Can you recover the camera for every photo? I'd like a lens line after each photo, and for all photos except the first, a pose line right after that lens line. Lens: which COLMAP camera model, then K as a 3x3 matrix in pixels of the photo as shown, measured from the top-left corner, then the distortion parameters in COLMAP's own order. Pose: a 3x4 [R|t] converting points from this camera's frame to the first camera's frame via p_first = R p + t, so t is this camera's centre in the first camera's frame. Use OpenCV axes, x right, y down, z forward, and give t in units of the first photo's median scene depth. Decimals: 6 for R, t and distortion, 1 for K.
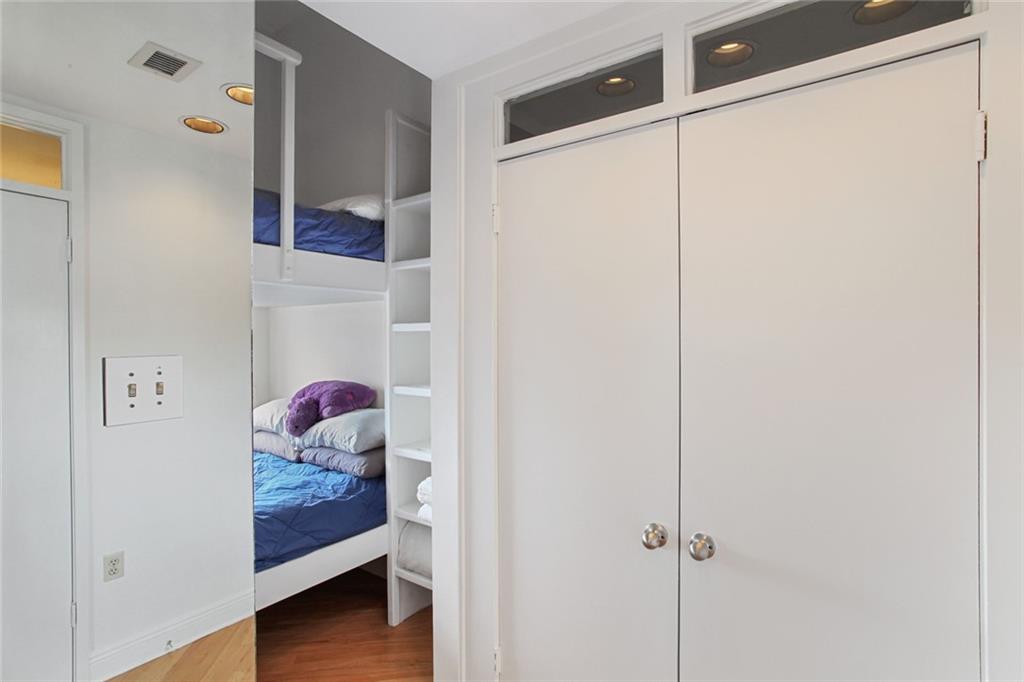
lens RADIAL K [[491.5, 0, 519.2], [0, 491.5, 338.6], [0, 0, 1]] dist [-0.081640, 0.035472]
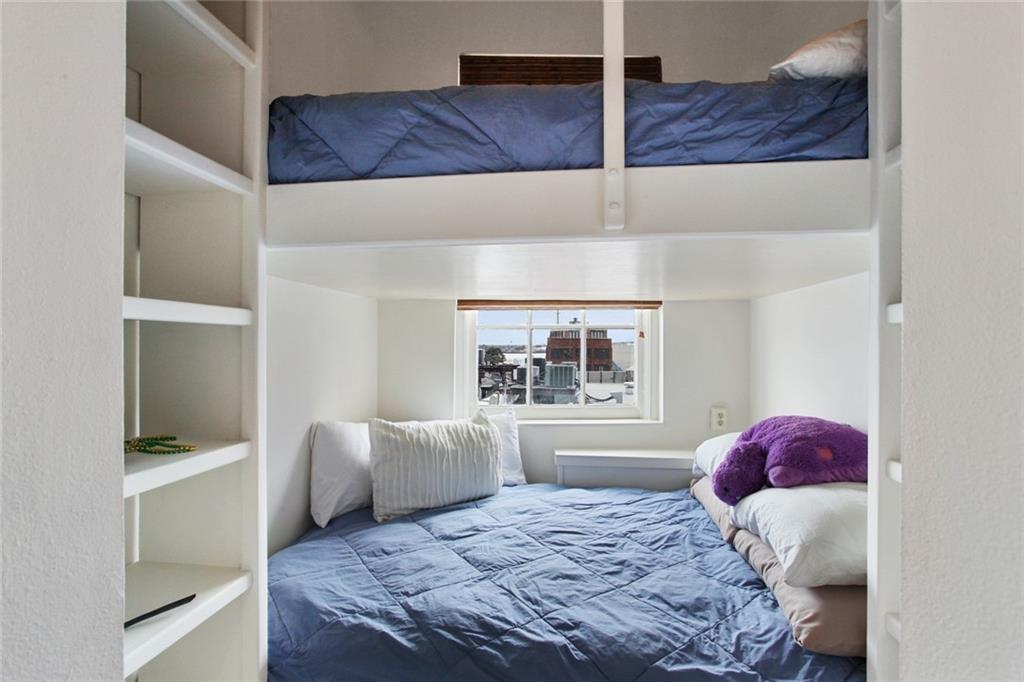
lens RADIAL K [[491.5, 0, 519.2], [0, 491.5, 338.6], [0, 0, 1]] dist [-0.081640, 0.035472]
pose [[0.449951, -0.003725, -0.893046, -0.050104], [-0.000229, 0.999991, -0.004287, -0.000025], [0.893053, 0.002134, 0.449946, 0.567487]]
